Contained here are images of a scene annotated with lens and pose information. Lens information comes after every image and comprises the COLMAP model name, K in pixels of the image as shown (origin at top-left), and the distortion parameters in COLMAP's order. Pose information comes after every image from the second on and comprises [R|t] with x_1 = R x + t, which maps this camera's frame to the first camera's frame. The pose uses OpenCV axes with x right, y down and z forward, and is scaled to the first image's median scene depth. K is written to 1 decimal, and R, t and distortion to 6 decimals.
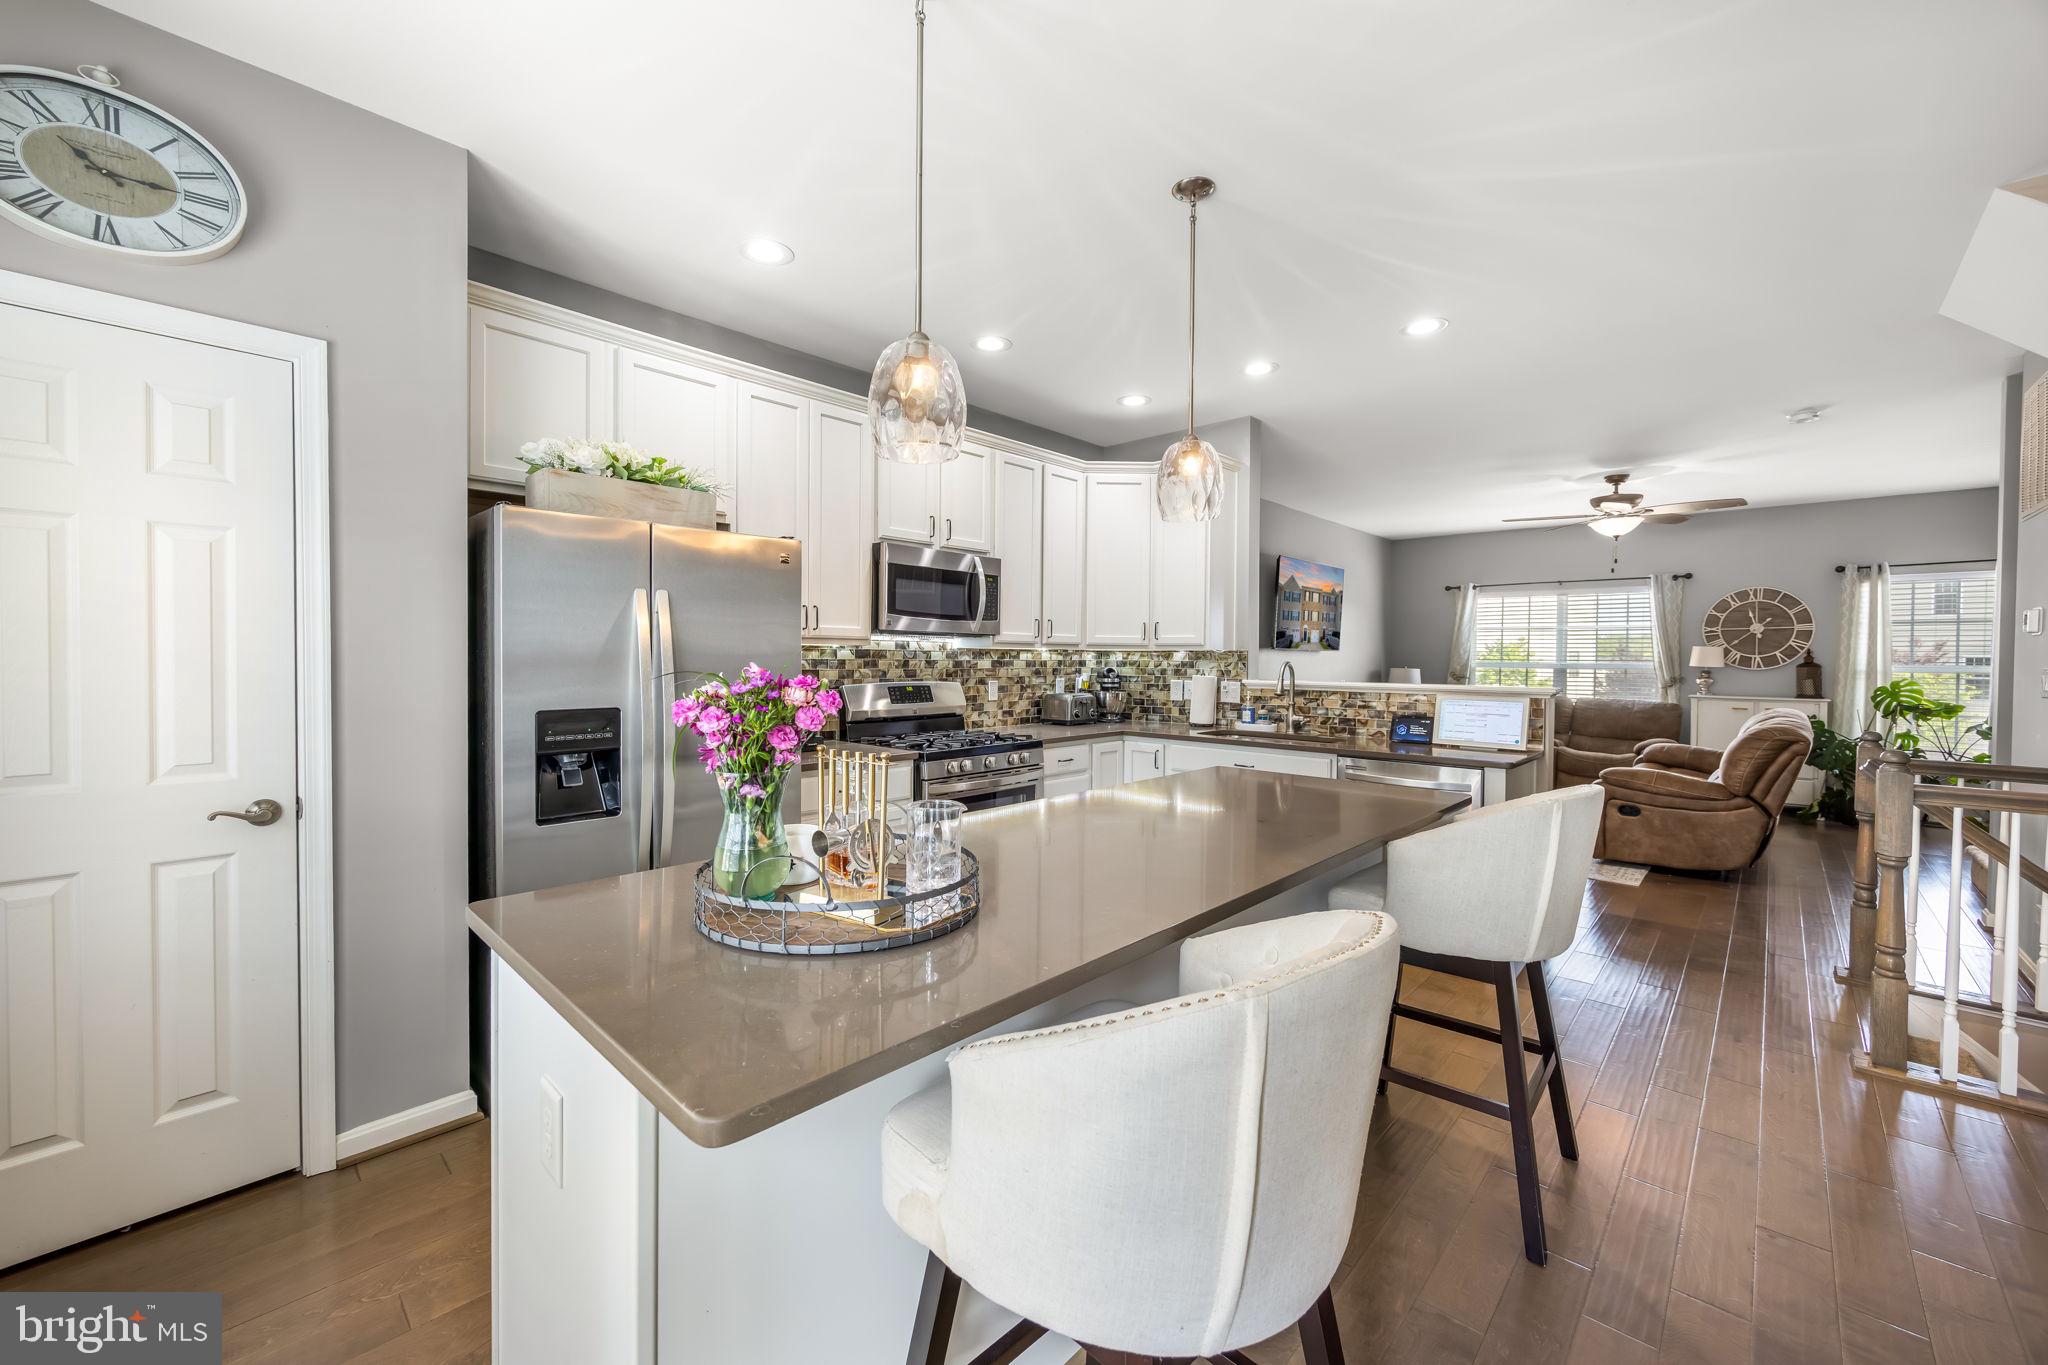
lens RADIAL K [[792.2, 0, 1022.5], [0, 792.2, 672.2], [0, 0, 1]] dist [-0.002942, -0.000106]
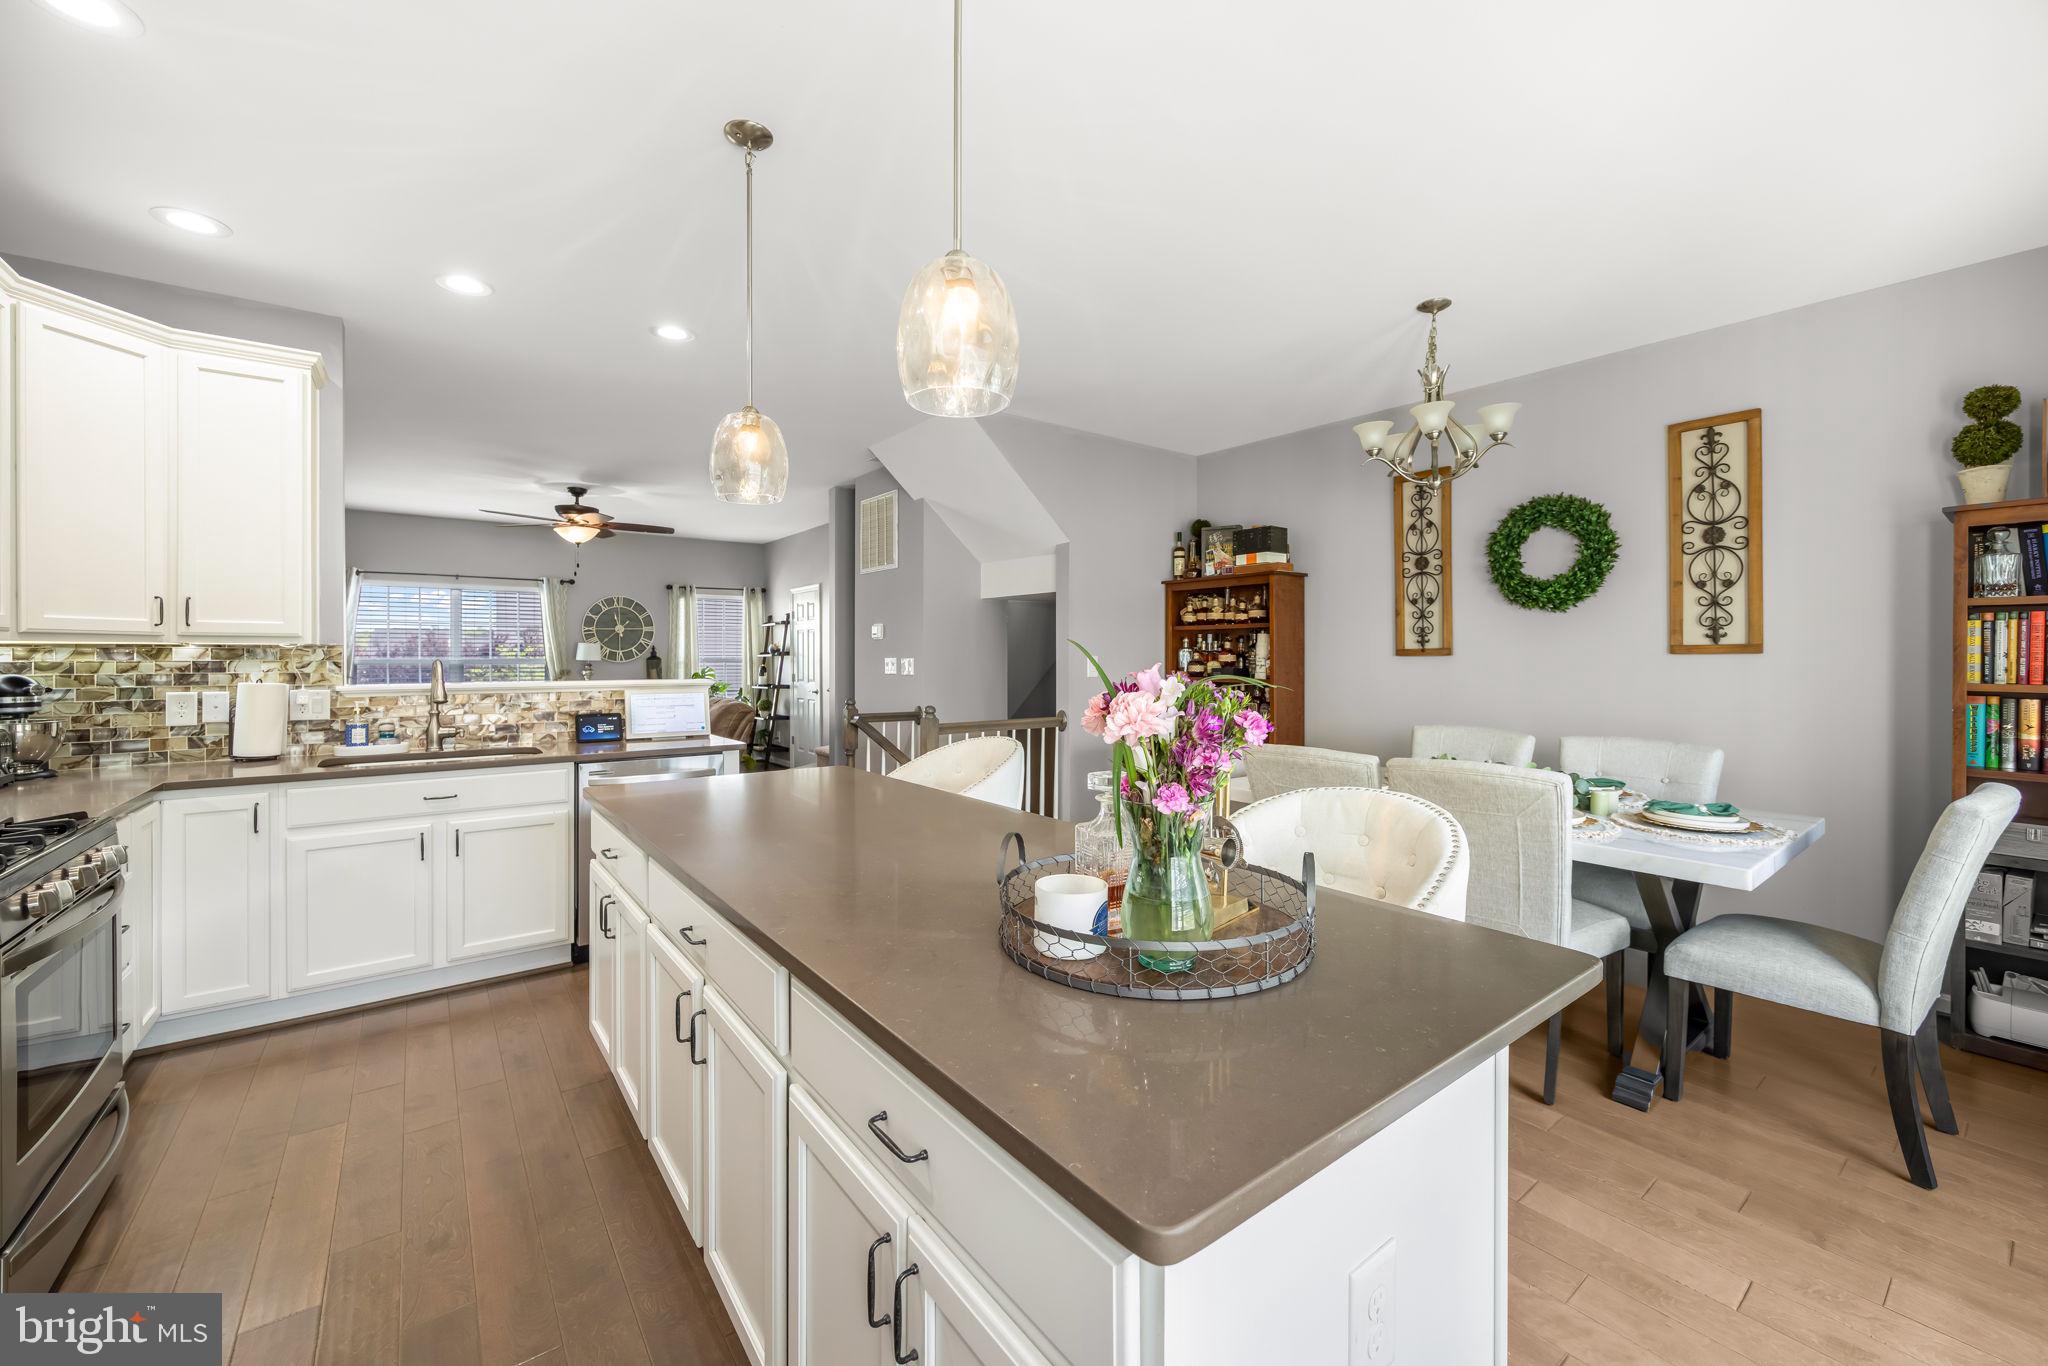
lens RADIAL K [[792.2, 0, 1023.2], [0, 792.2, 655.8], [0, 0, 1]] dist [-0.002942, -0.000106]
pose [[0.157377, -0.007411, 0.987511, -0.306894], [0.022371, 0.999742, 0.003938, -0.006287], [-0.987285, 0.021472, 0.157502, 0.268797]]
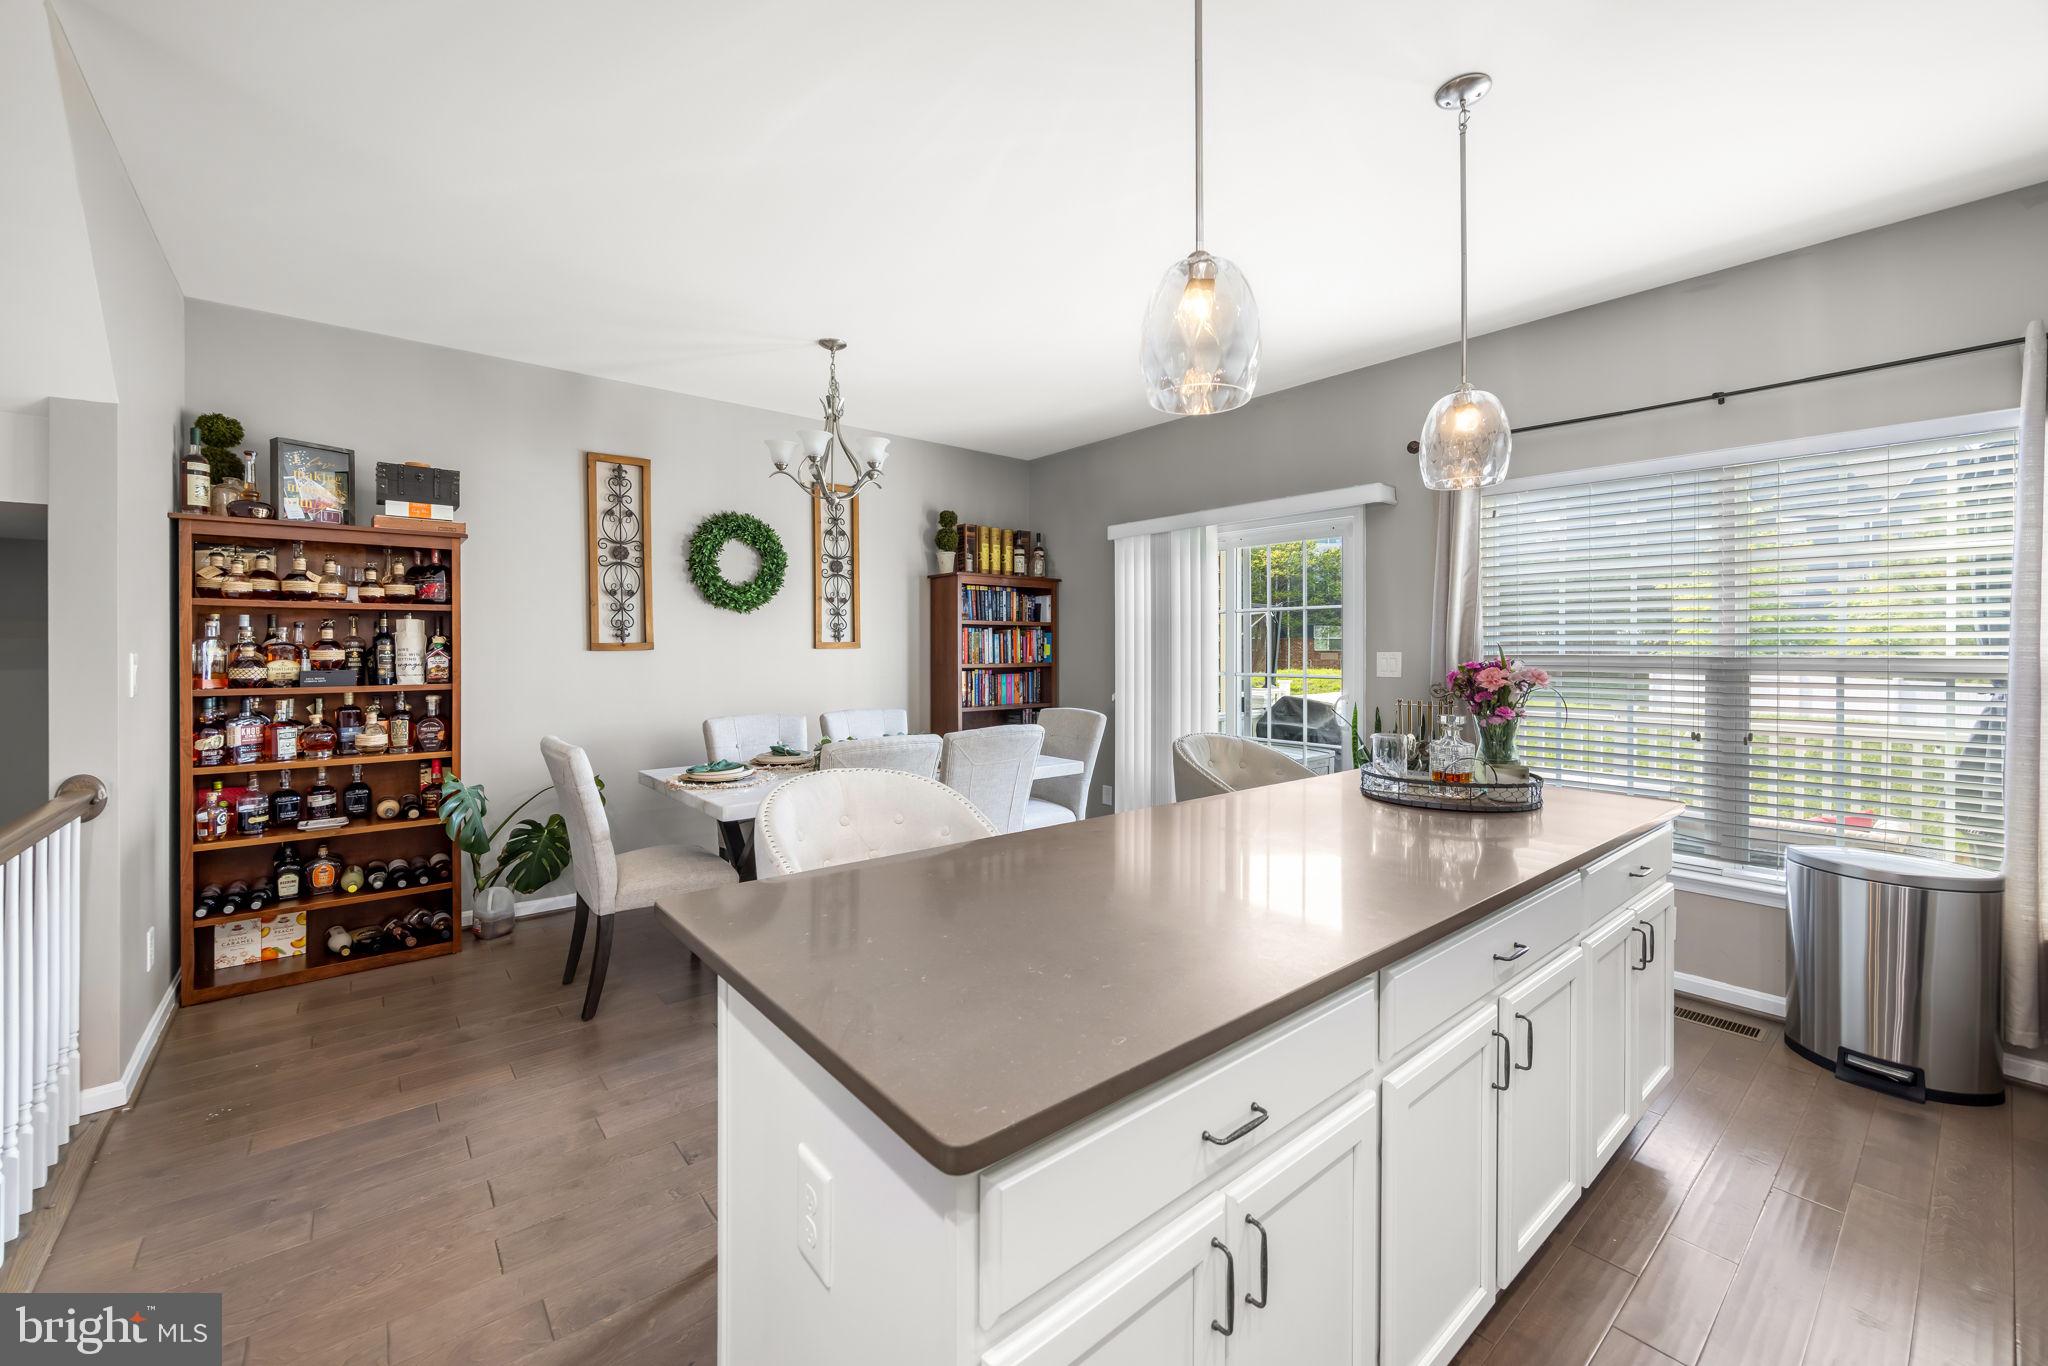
lens RADIAL K [[792.2, 0, 1003.7], [0, 792.2, 650.6], [0, 0, 1]] dist [-0.002942, -0.000106]
pose [[-0.990981, -0.006226, 0.133855, 0.131955], [-0.002796, 0.999663, 0.025792, -0.015782], [-0.133970, 0.025185, -0.990665, 0.754417]]
